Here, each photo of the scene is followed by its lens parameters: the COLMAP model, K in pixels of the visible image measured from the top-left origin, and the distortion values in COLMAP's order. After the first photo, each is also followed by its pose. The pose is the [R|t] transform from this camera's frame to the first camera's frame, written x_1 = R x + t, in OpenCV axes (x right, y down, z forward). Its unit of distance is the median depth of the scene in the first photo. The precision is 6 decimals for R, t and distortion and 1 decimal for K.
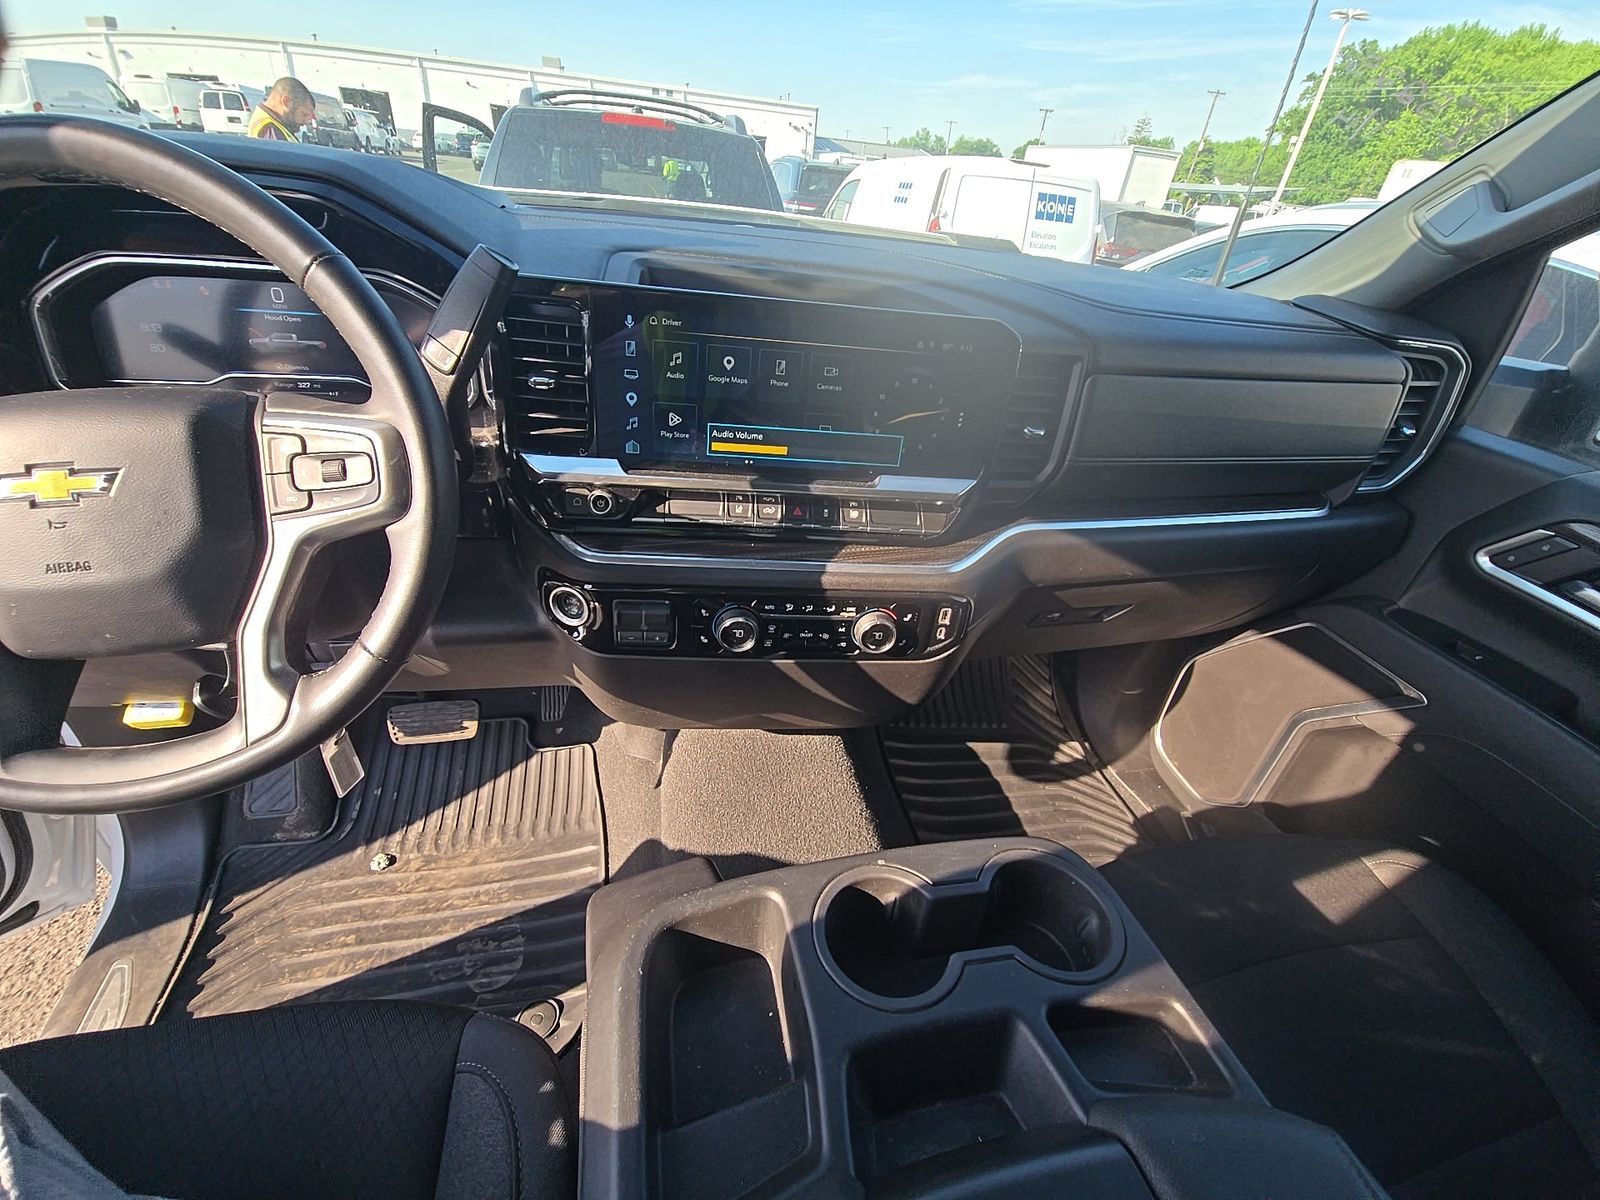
lens RADIAL K [[625.5, 0, 798.4], [0, 625.5, 588.6], [0, 0, 1]] dist [-0.016094, -0.000085]
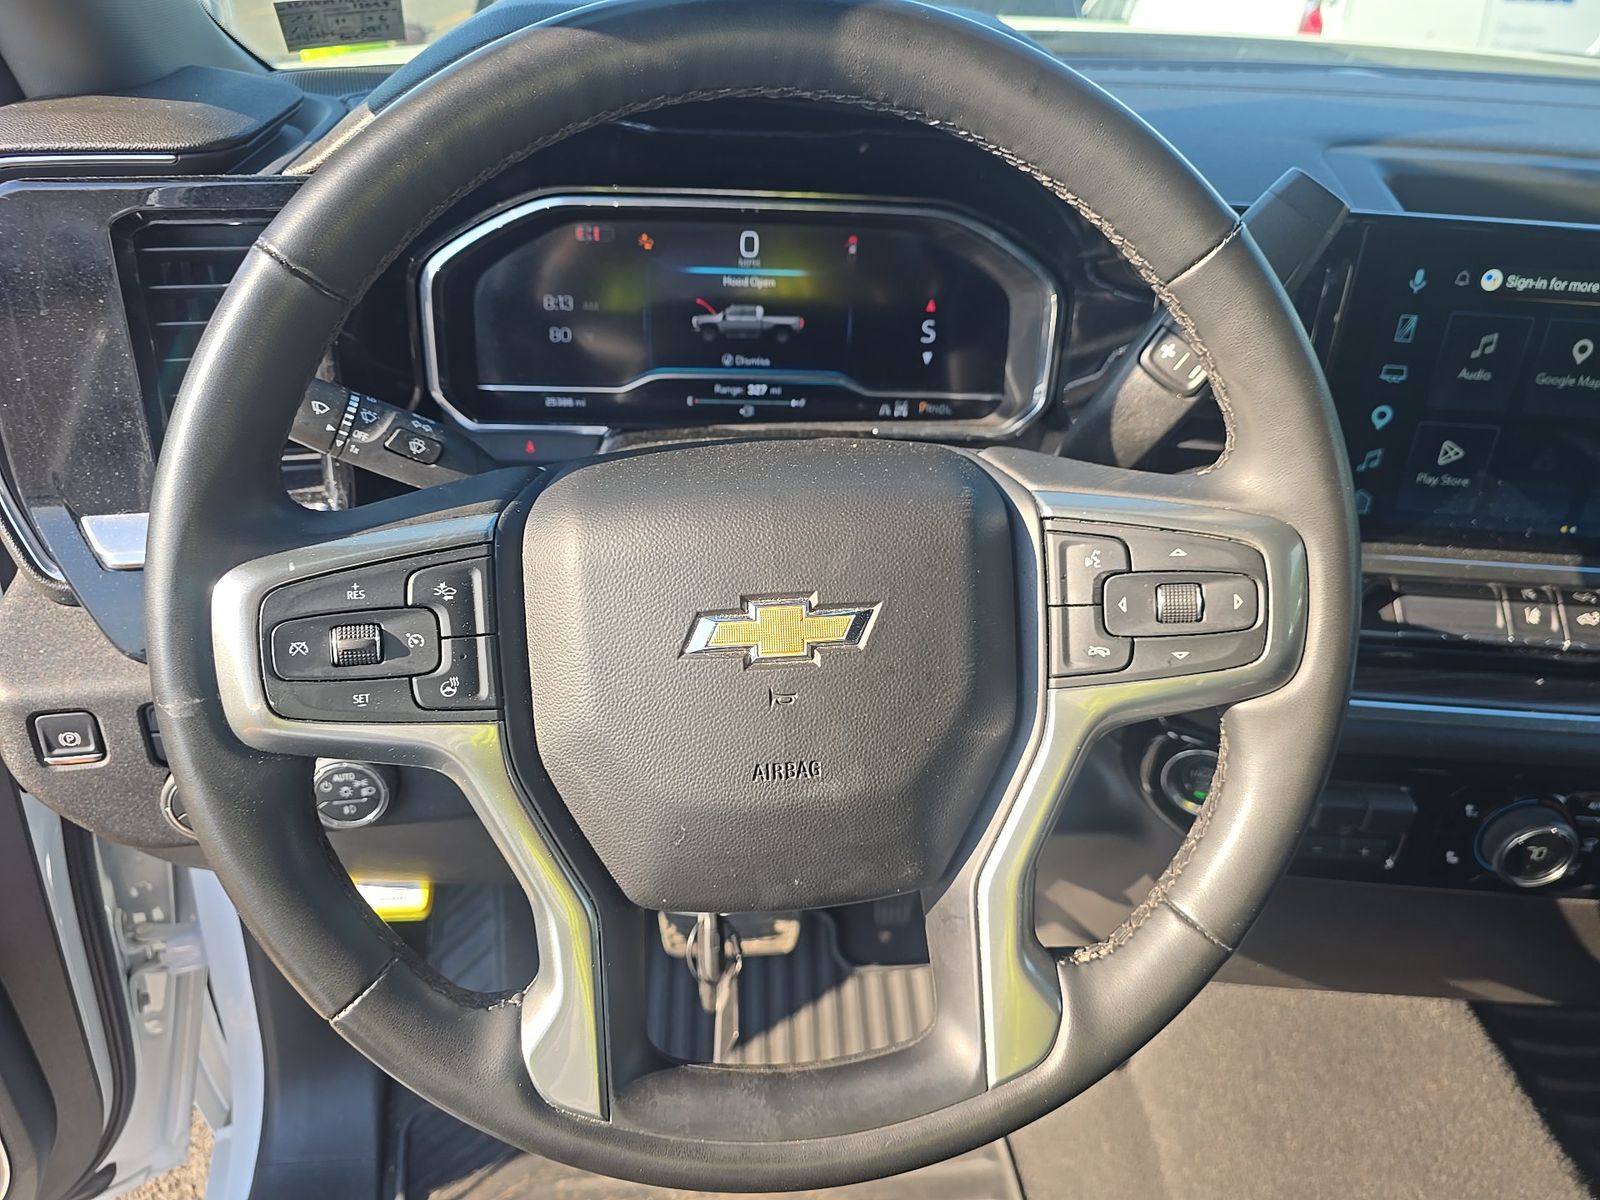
lens RADIAL K [[1079.0, 0, 794.2], [0, 1079.0, 601.6], [0, 0, 1]] dist [0.005476, -0.001666]
pose [[0.982967, 0.028772, -0.181515, -0.578789], [-0.034928, 0.998915, -0.030812, -0.094576], [0.180431, 0.036628, 0.982905, -0.011891]]
